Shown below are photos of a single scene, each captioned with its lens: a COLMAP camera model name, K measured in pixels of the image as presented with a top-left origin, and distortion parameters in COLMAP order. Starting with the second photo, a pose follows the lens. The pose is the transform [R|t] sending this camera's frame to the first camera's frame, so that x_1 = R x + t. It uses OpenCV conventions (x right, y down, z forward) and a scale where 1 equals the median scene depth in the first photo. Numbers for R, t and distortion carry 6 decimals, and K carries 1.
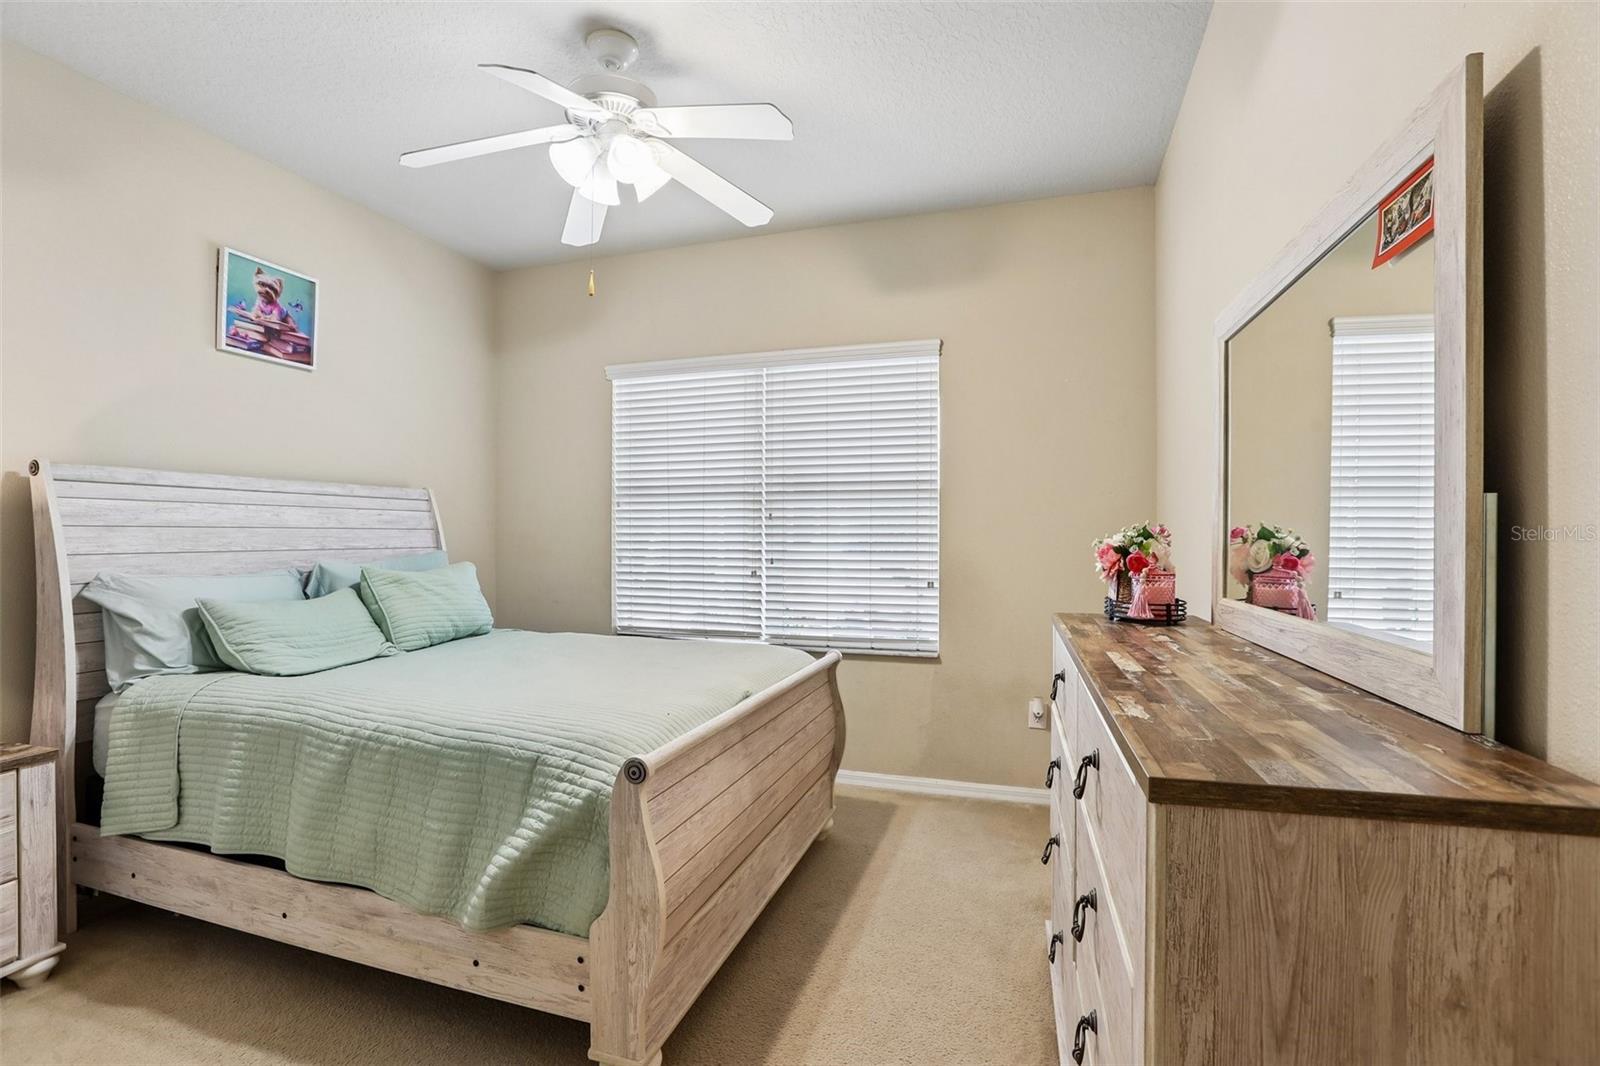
lens RADIAL K [[741.1, 0, 795.7], [0, 741.1, 533.4], [0, 0, 1]] dist [-0.048790, 0.024970]
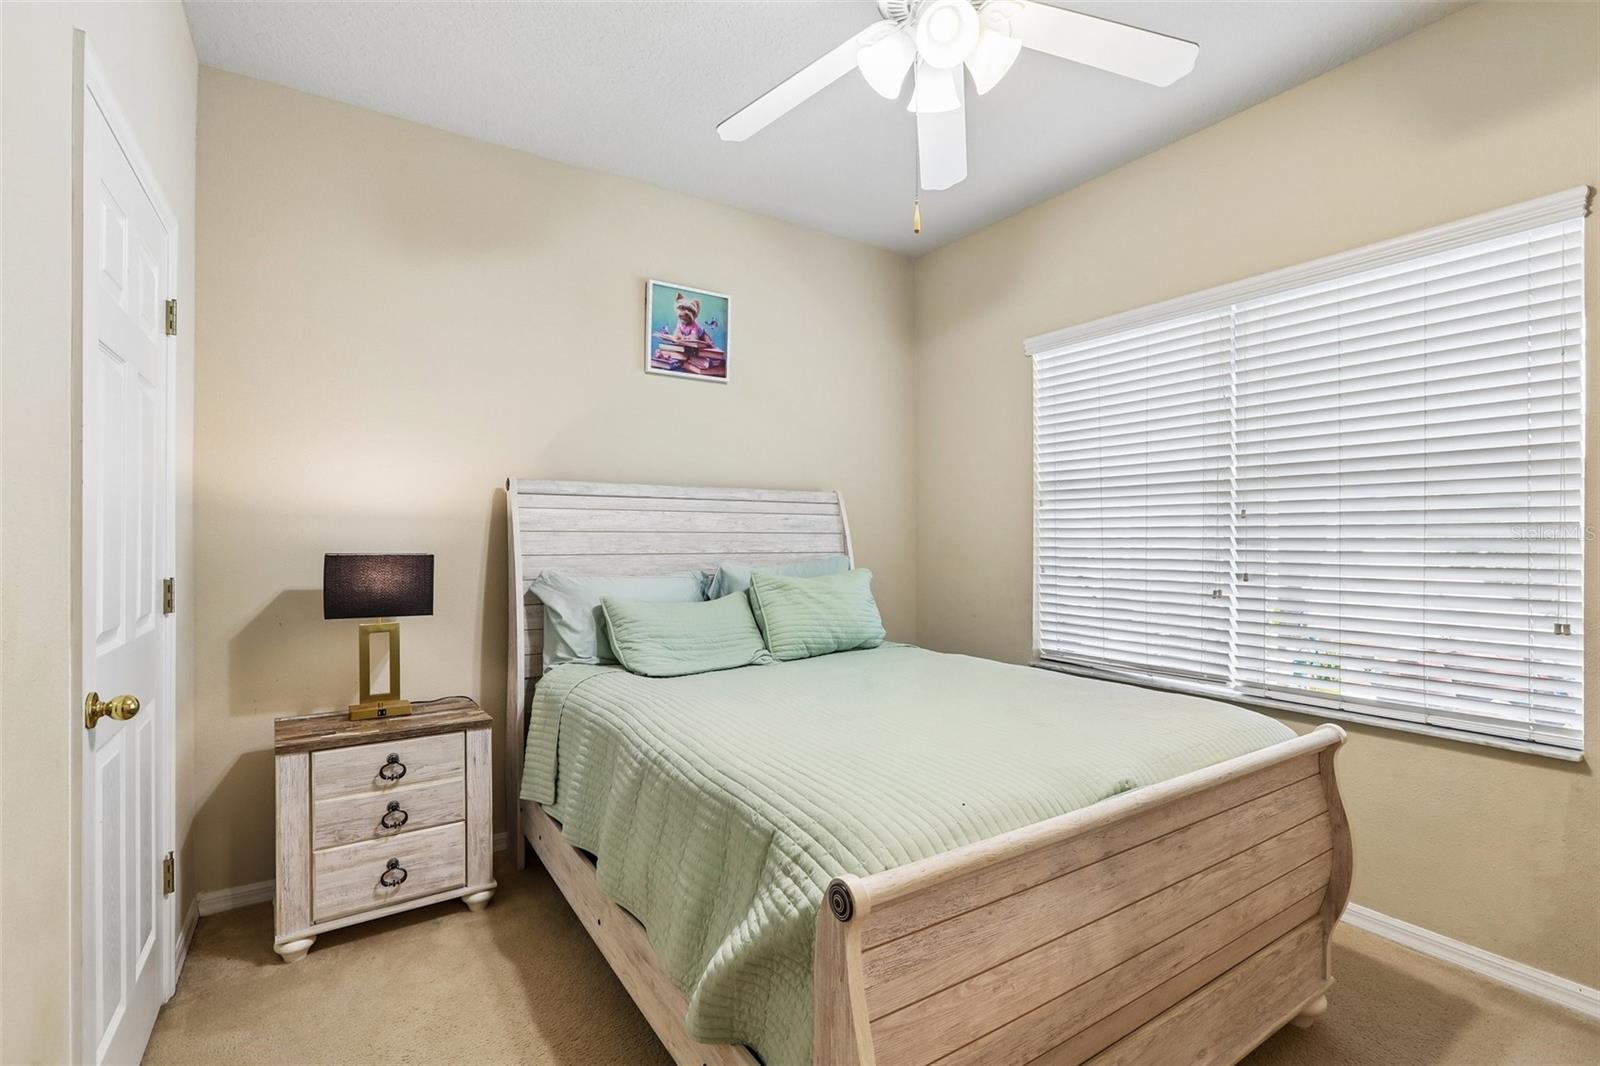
lens RADIAL K [[741.1, 0, 795.7], [0, 741.1, 533.4], [0, 0, 1]] dist [-0.048790, 0.024970]
pose [[0.783131, -0.003722, -0.621845, 0.082209], [-0.000785, 0.999975, -0.006974, 0.001210], [0.621856, 0.005949, 0.783109, 0.245781]]
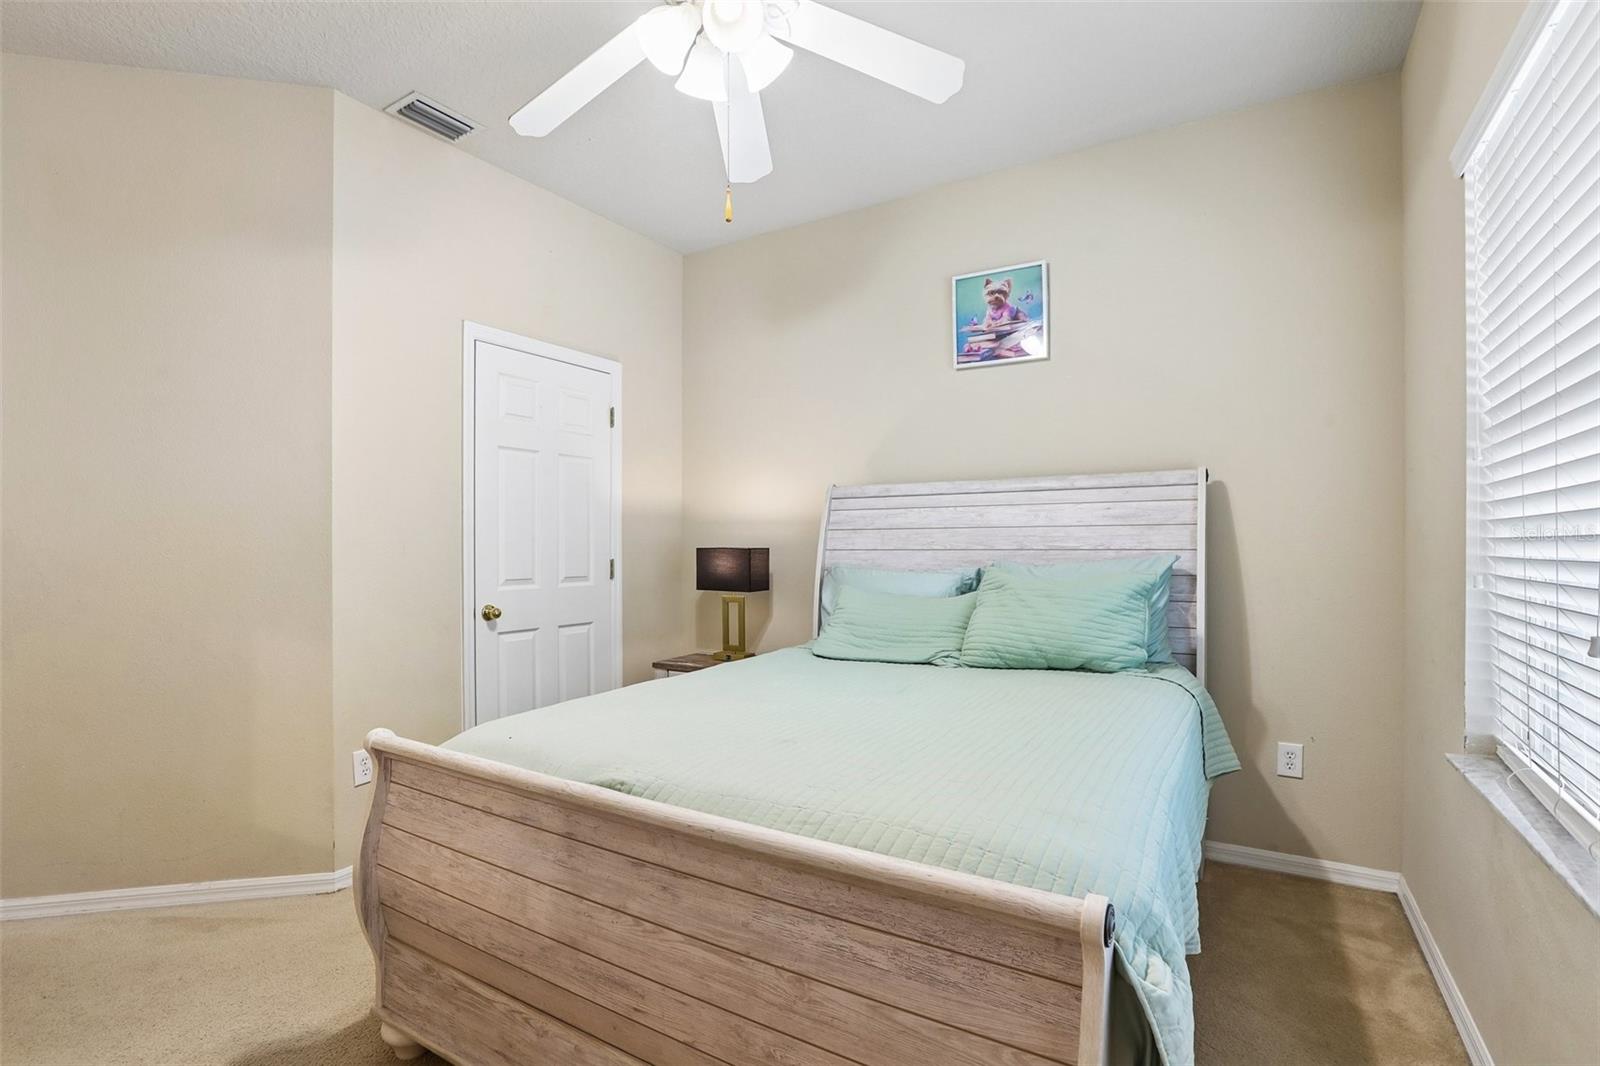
lens RADIAL K [[762.5, 0, 799.1], [0, 762.5, 547.9], [0, 0, 1]] dist [-0.043557, 0.000101]
pose [[-0.234058, 0.001368, -0.972222, 0.382360], [0.004005, 0.999992, 0.000443, 0.019116], [0.972214, -0.003790, -0.234062, 0.990686]]
